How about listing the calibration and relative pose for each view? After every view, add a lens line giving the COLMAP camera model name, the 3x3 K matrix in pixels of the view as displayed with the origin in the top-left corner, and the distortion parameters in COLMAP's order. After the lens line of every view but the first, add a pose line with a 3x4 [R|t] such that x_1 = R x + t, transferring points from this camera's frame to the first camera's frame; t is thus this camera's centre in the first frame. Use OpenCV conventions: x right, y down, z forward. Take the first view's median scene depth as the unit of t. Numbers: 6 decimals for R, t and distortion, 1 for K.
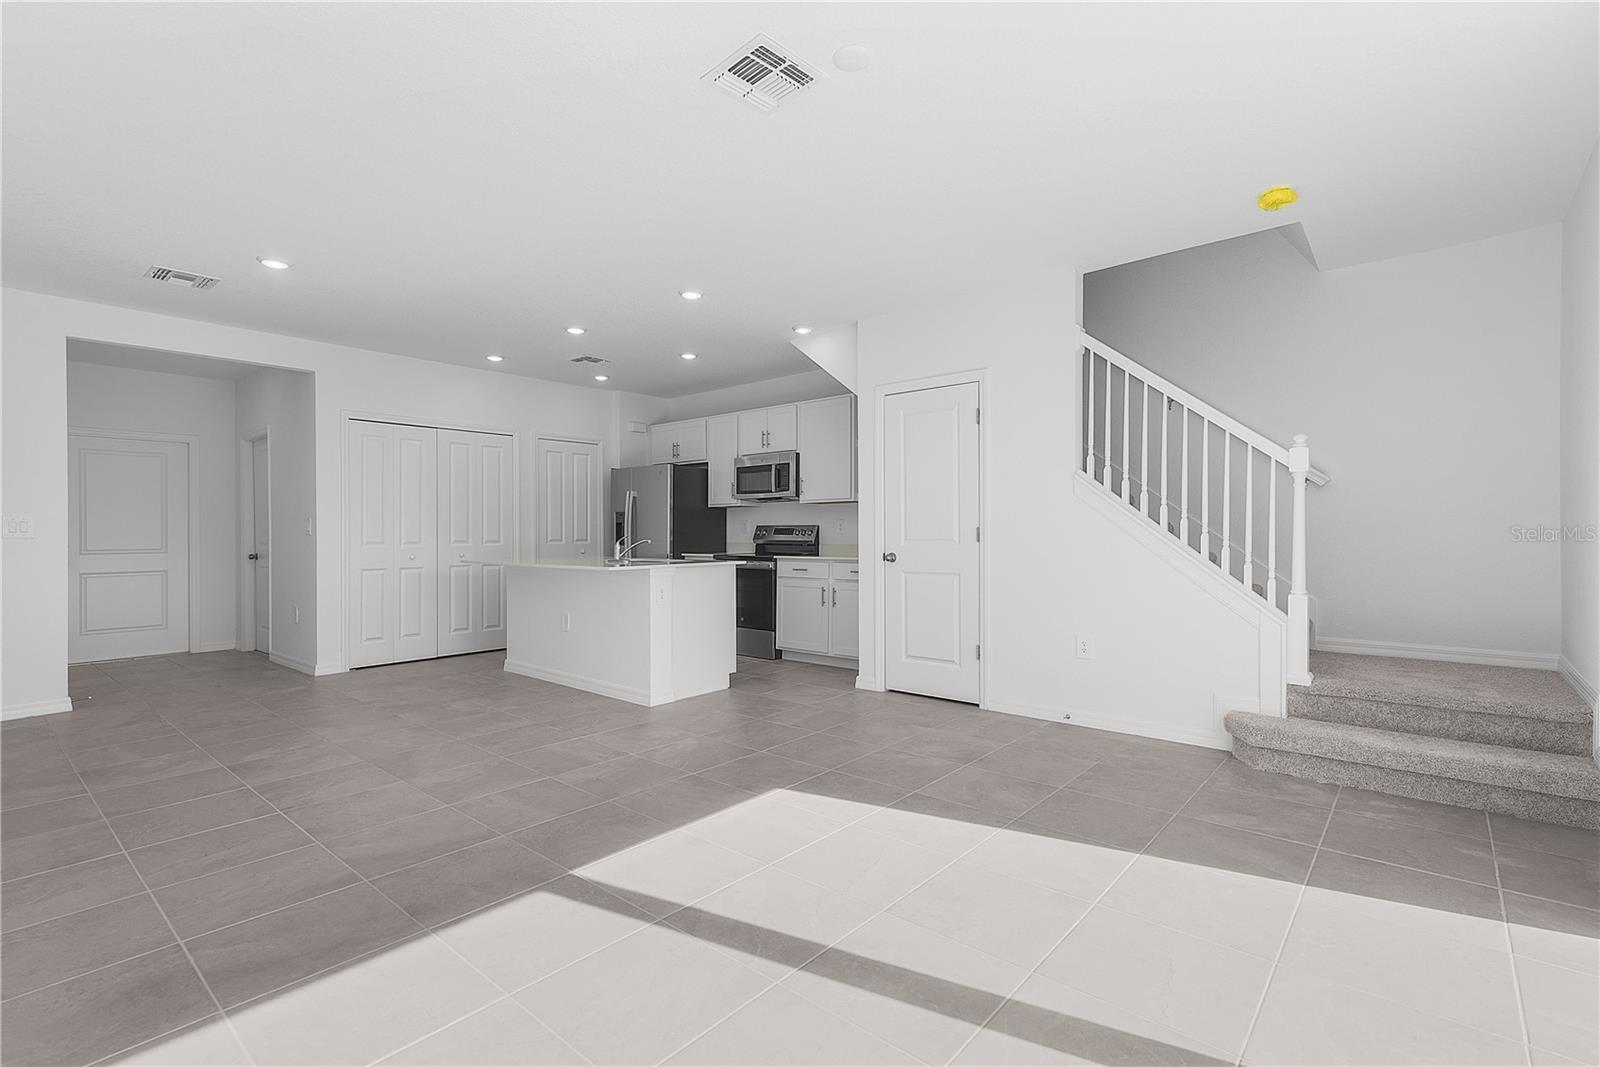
lens RADIAL K [[759.7, 0, 823.6], [0, 759.7, 520.4], [0, 0, 1]] dist [0.001542, 0.000359]
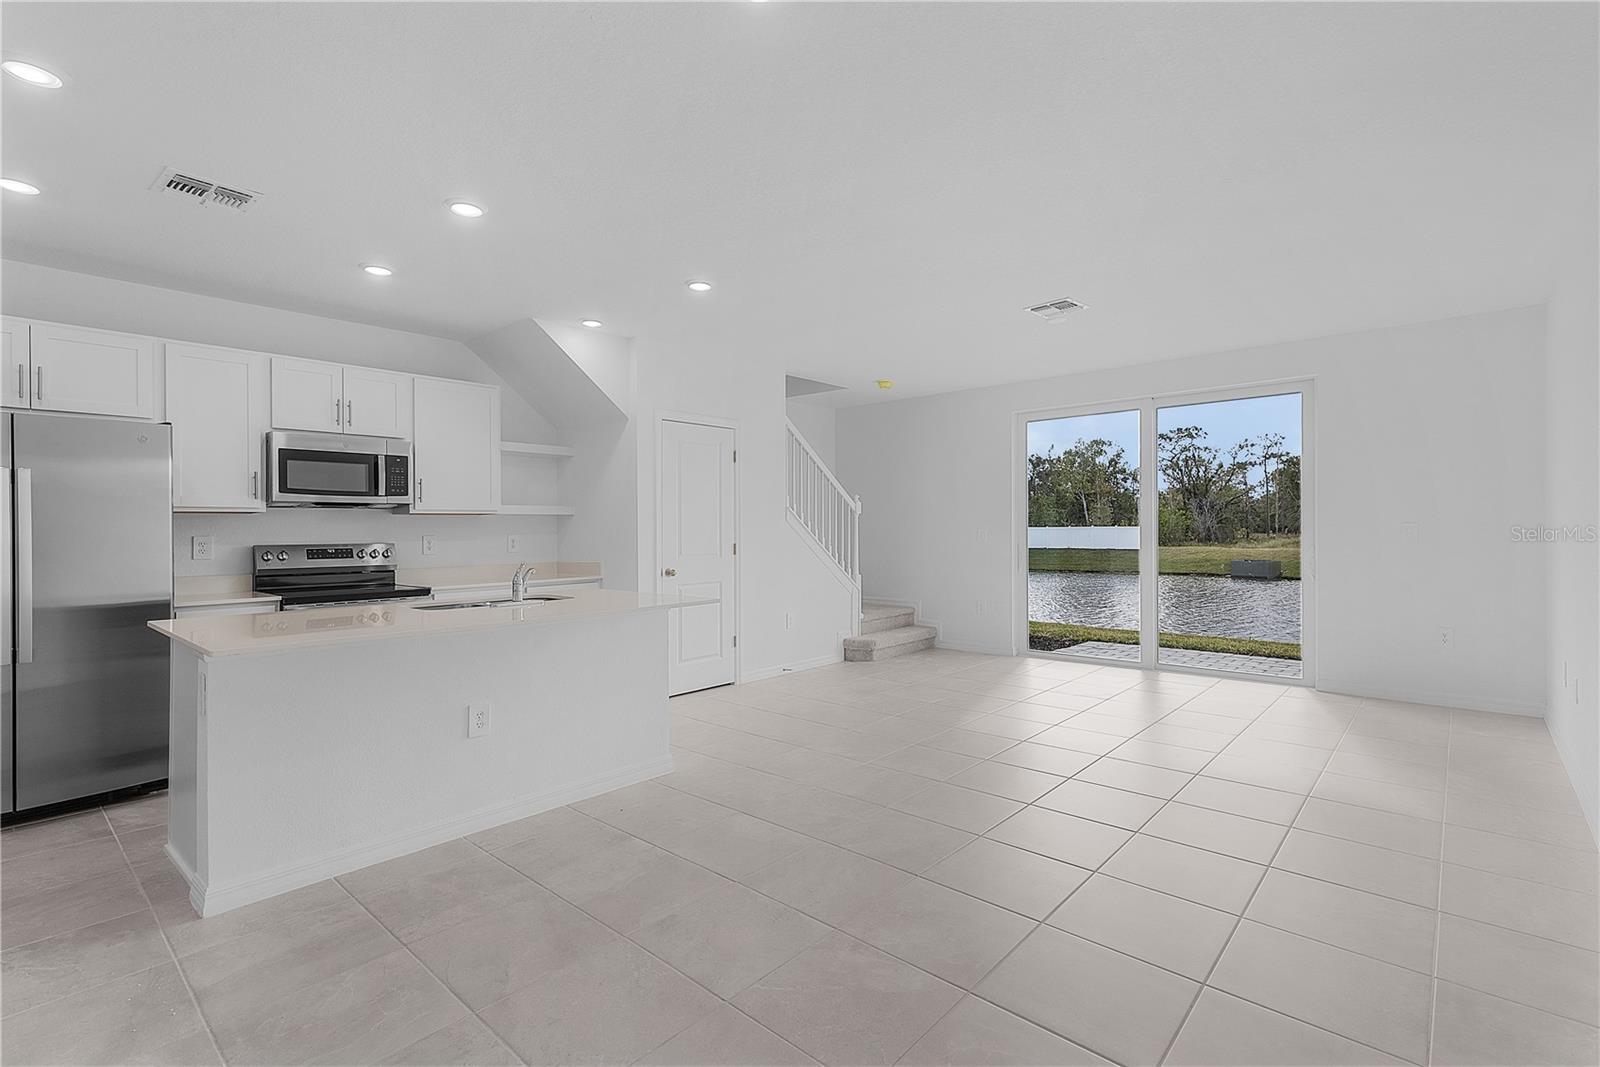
lens RADIAL K [[720.9, 0, 805.9], [0, 720.9, 550.8], [0, 0, 1]] dist [0.001509, 0.000226]
pose [[0.017752, -0.022485, 0.999590, -0.711441], [-0.004356, 0.999736, 0.022566, -0.004453], [-0.999833, -0.004755, 0.017649, 0.609974]]
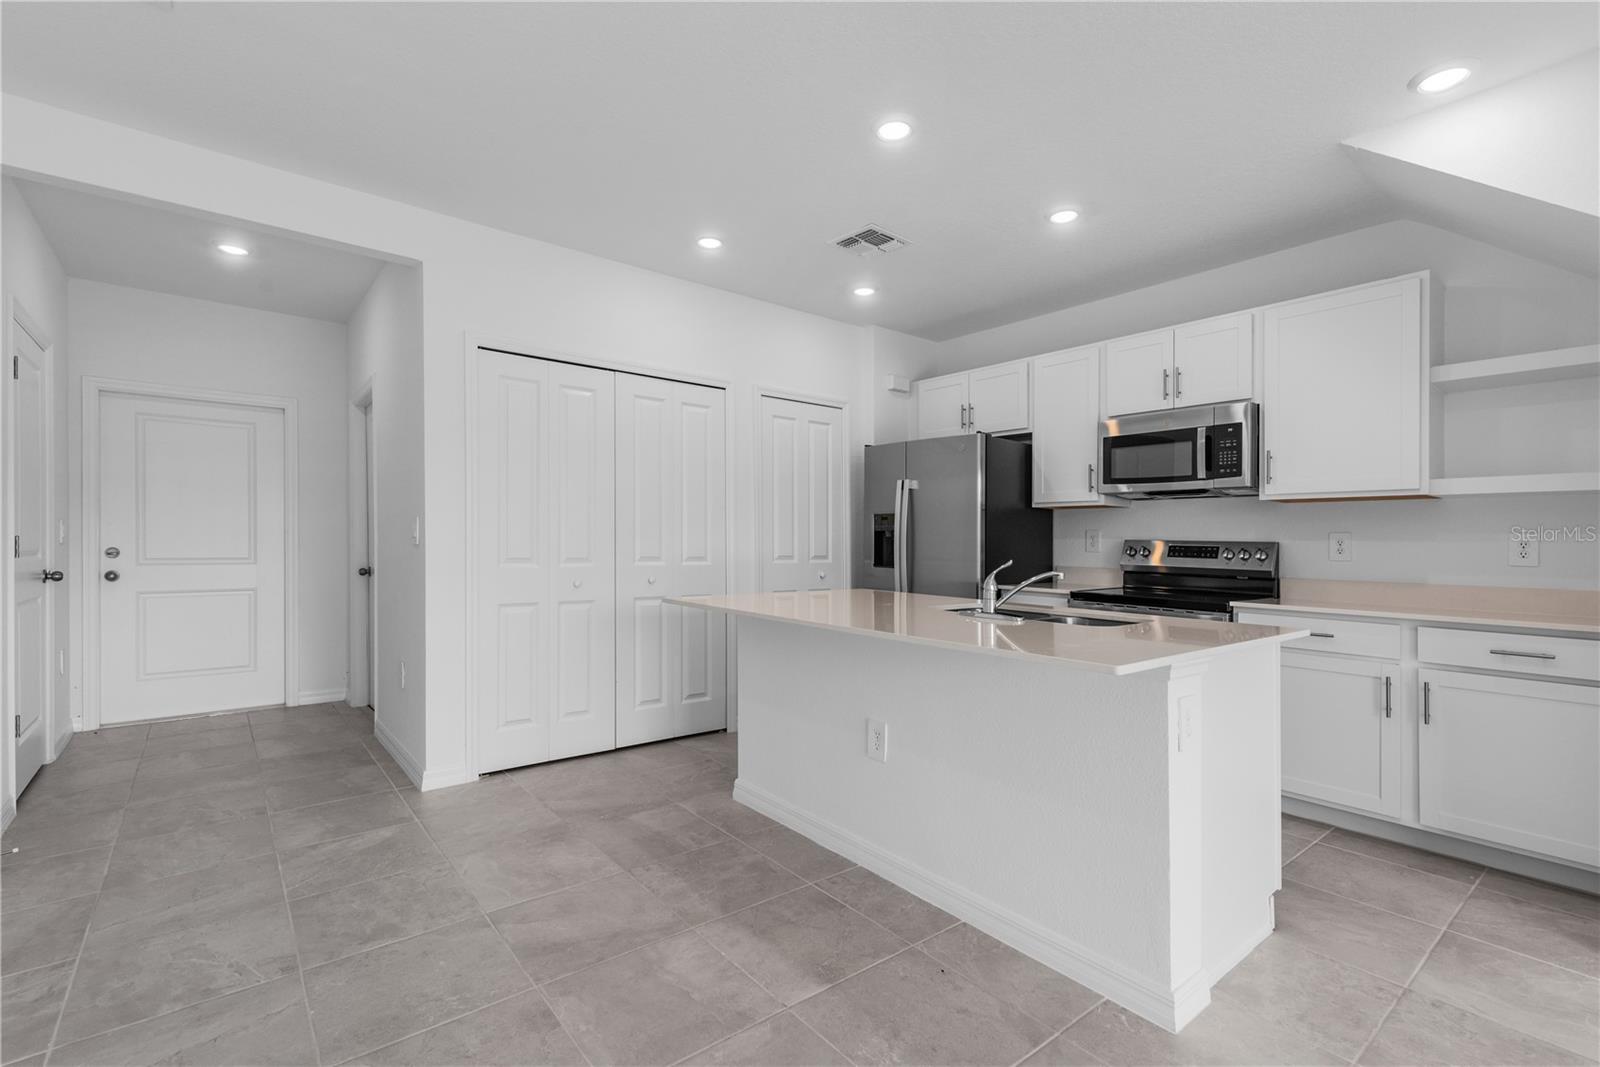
lens RADIAL K [[720.9, 0, 805.9], [0, 720.9, 550.8], [0, 0, 1]] dist [0.001509, 0.000226]
pose [[0.983882, 0.020763, -0.177610, -0.250285], [-0.015428, 0.999389, 0.031366, 0.001390], [0.178152, -0.028120, 0.983601, 0.450877]]
